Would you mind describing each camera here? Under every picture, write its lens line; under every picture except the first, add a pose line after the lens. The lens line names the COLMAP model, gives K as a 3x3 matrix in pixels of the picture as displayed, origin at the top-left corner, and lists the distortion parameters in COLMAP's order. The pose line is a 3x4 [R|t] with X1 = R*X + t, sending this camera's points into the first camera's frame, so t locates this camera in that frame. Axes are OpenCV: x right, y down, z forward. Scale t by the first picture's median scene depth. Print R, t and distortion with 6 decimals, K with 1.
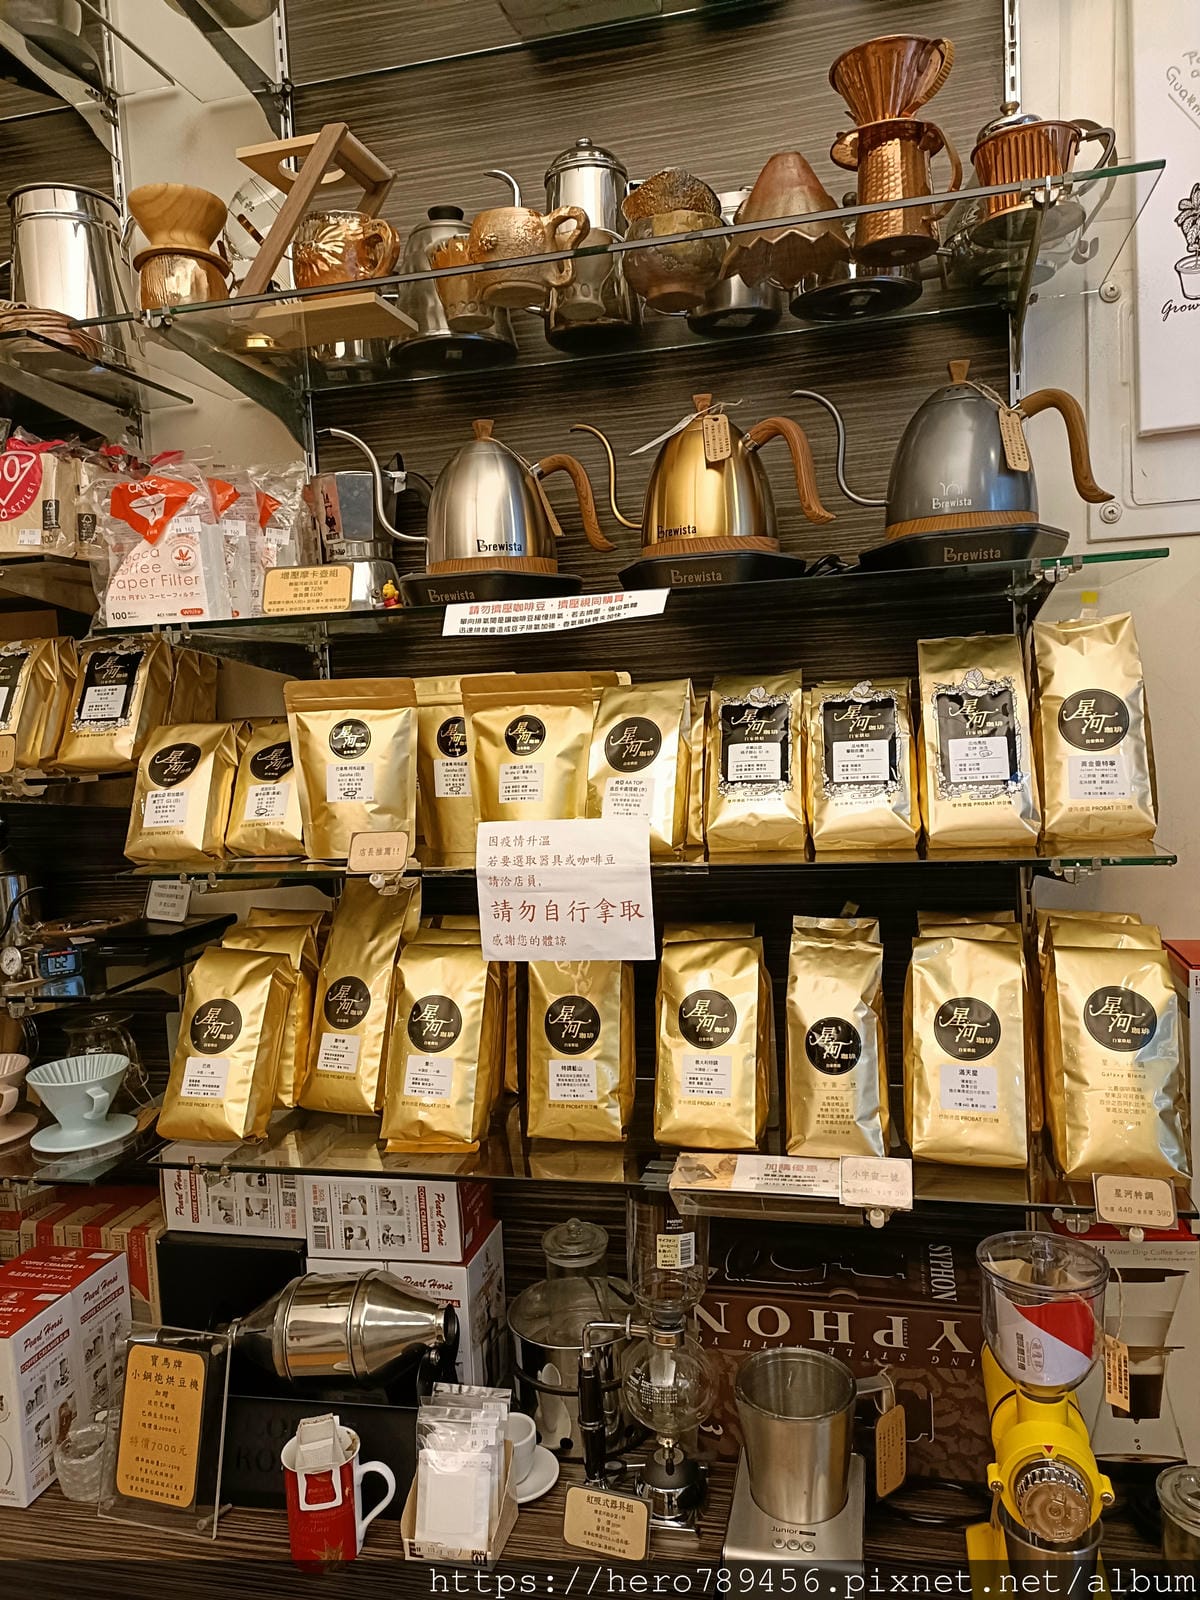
lens RADIAL K [[1169.3, 0, 600.5], [0, 1169.3, 796.2], [0, 0, 1]] dist [0.005633, -0.011813]
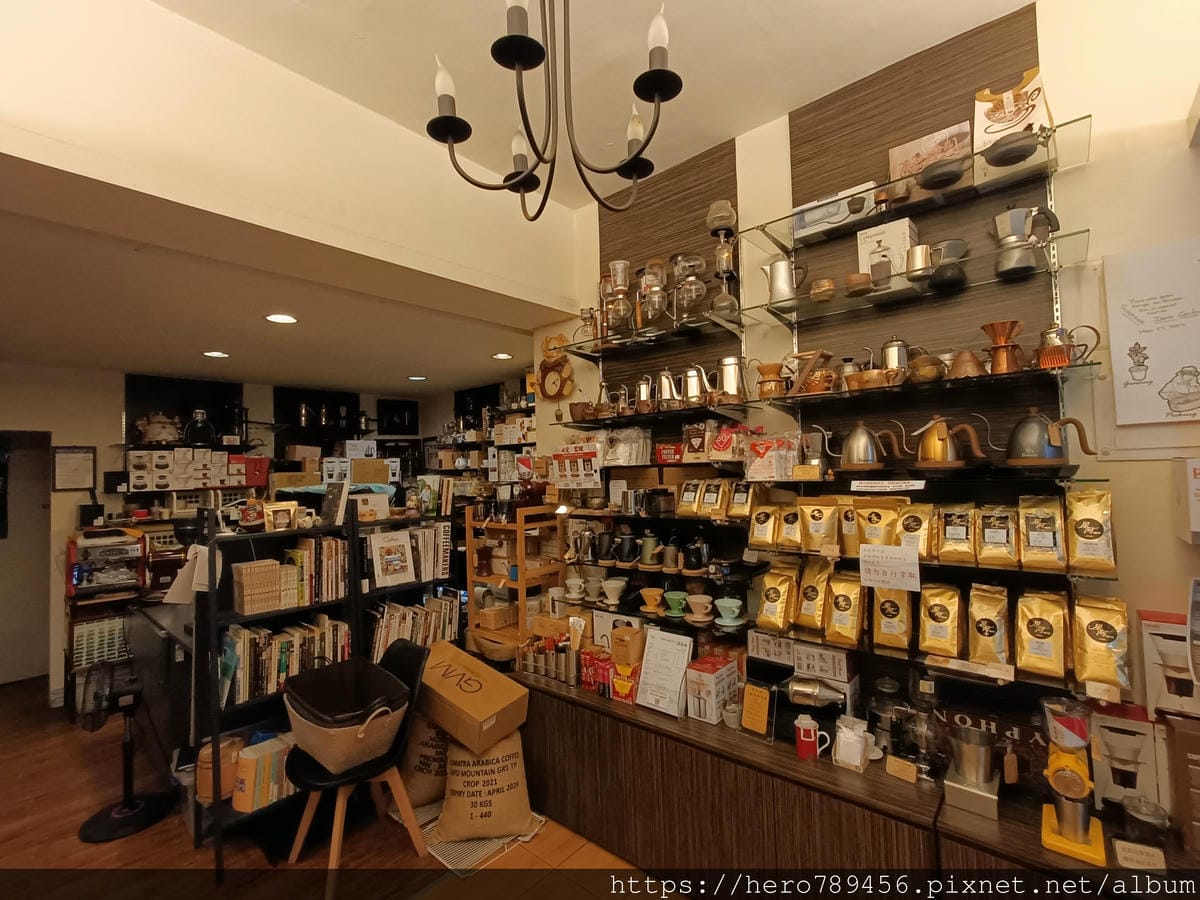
lens RADIAL K [[535.8, 0, 598.7], [0, 535.8, 443.5], [0, 0, 1]] dist [-0.009832, 0.002212]
pose [[0.886677, 0.006372, -0.462345, -0.058323], [-0.055854, 0.994059, -0.093416, -0.076551], [0.459003, 0.108654, 0.881766, -0.721433]]
